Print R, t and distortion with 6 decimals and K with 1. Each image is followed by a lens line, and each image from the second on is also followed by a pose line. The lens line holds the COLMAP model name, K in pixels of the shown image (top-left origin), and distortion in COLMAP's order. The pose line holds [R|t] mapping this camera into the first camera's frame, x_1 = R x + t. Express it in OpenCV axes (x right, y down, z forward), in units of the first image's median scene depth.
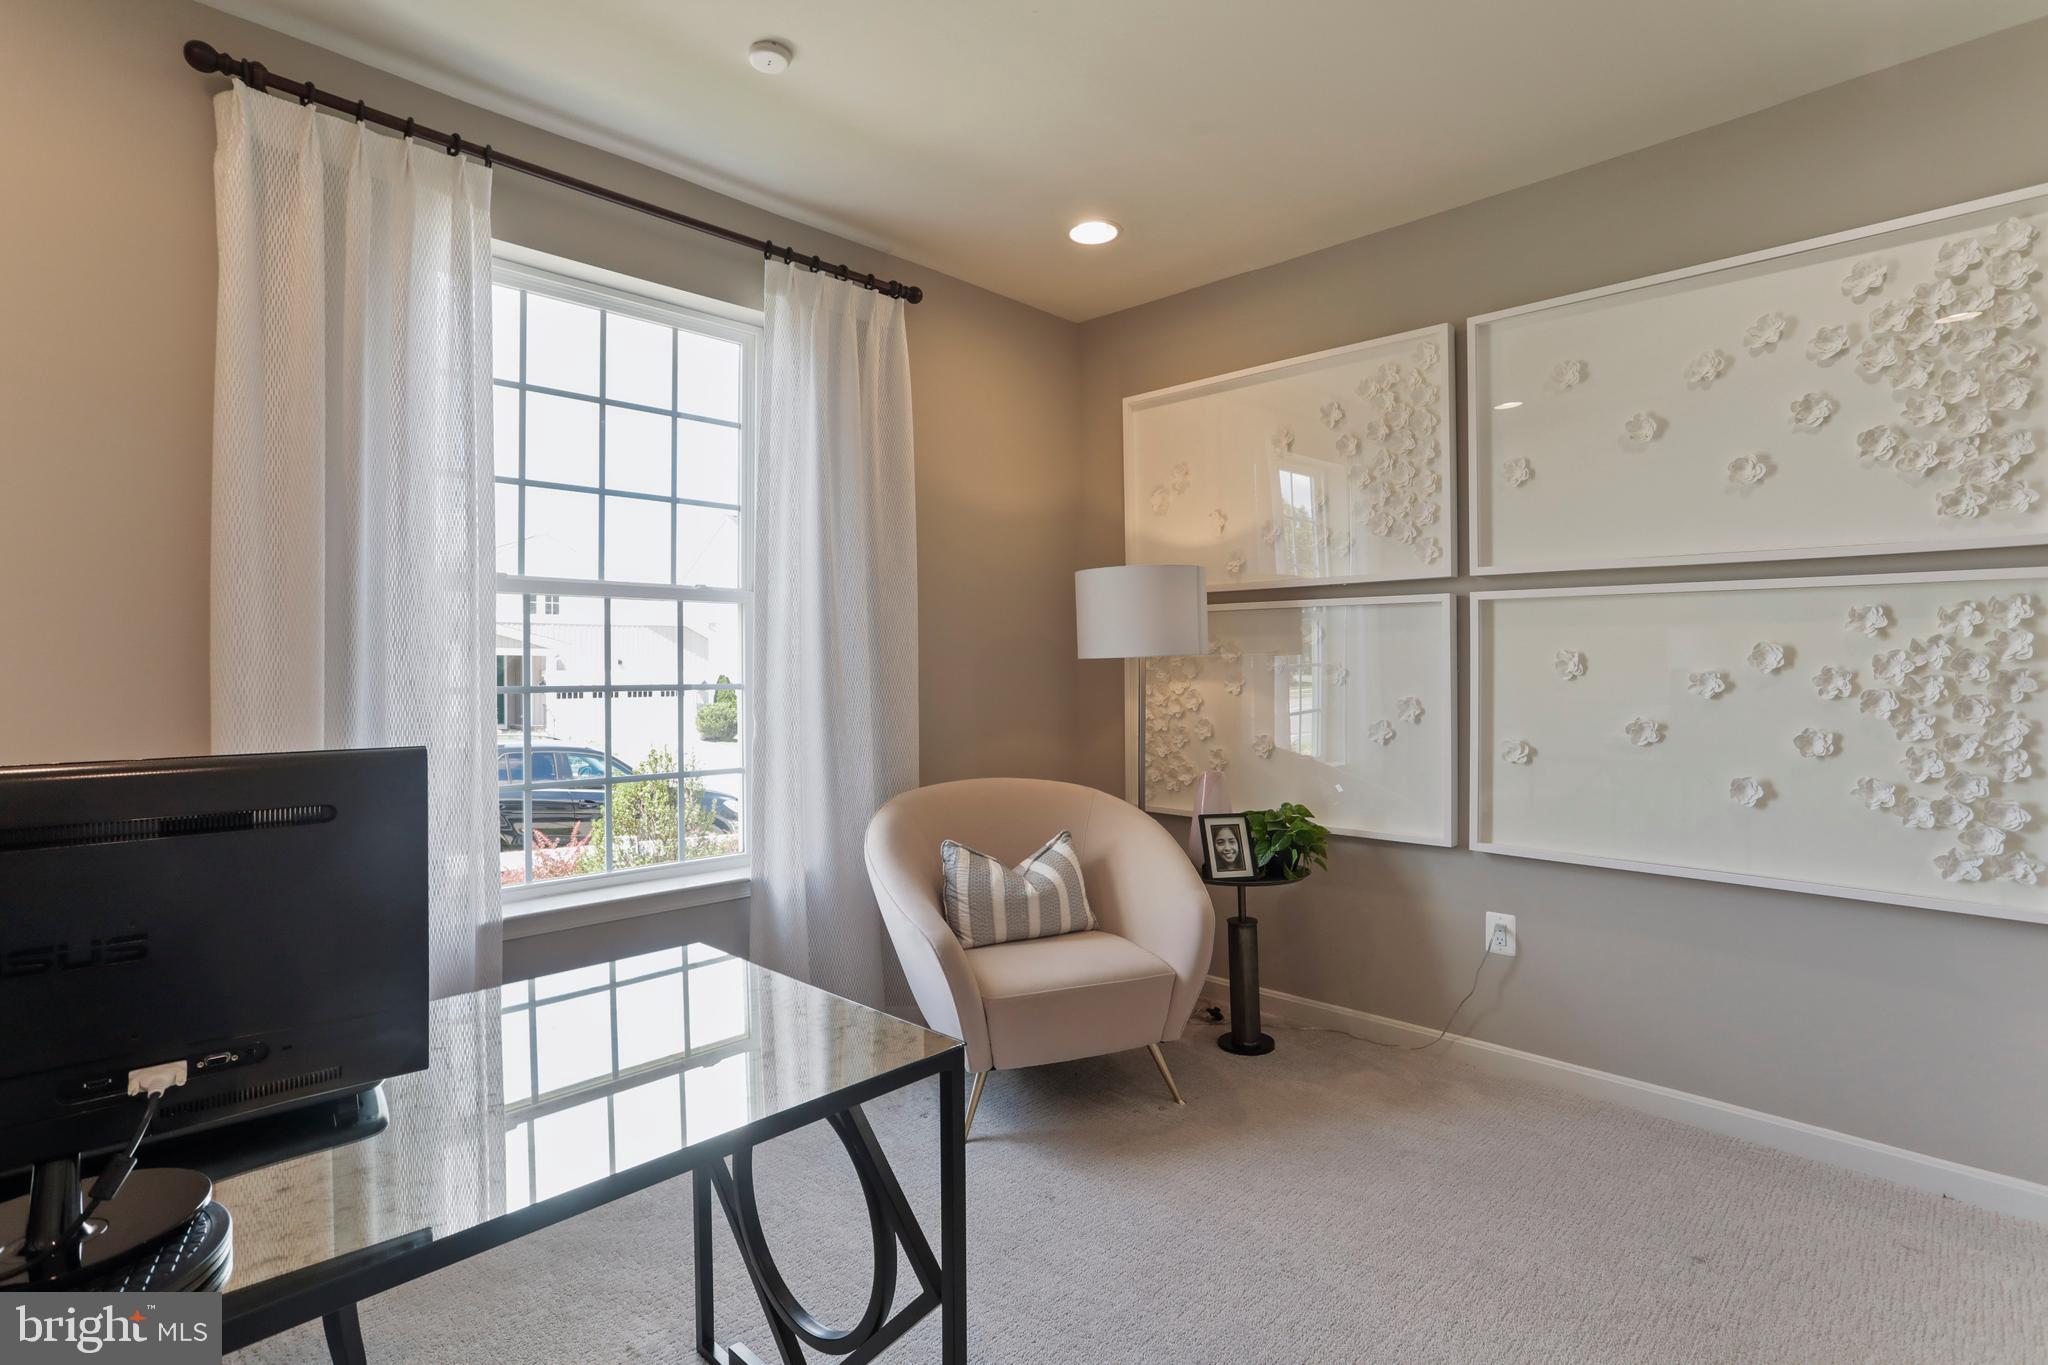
lens RADIAL K [[1005.3, 0, 1024.0], [0, 1005.3, 682.5], [0, 0, 1]] dist [-0.073223, 0.034194]
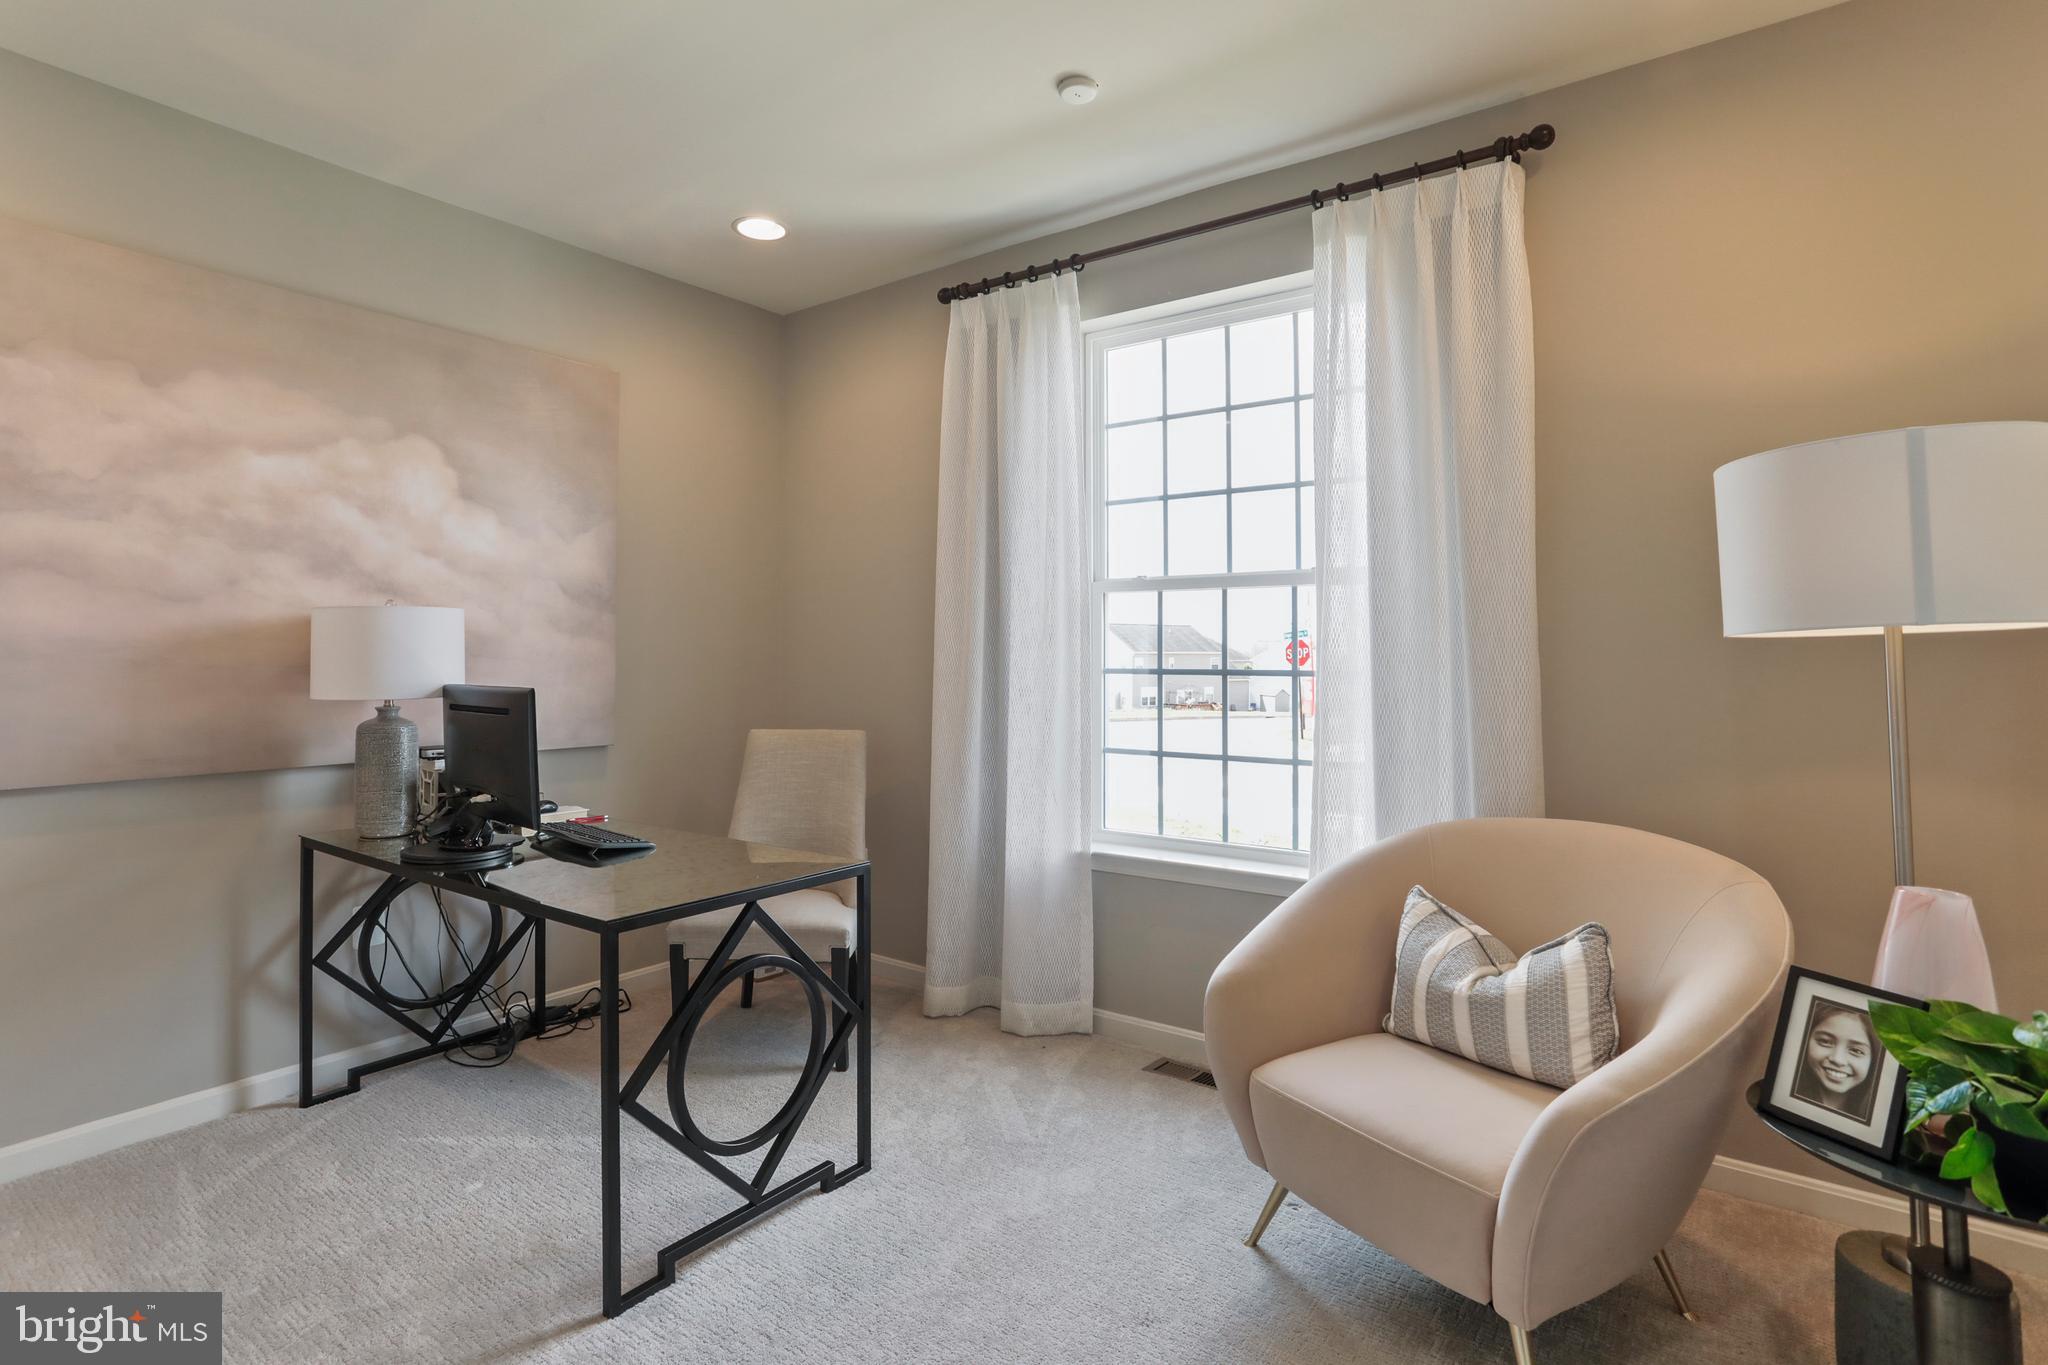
lens RADIAL K [[1016.9, 0, 1022.3], [0, 1016.9, 642.7], [0, 0, 1]] dist [-0.069782, 0.037924]
pose [[0.129459, -0.010639, -0.991528, 0.627964], [-0.014489, 0.999815, -0.012620, -0.008912], [0.991479, 0.016000, 0.129281, 0.616229]]
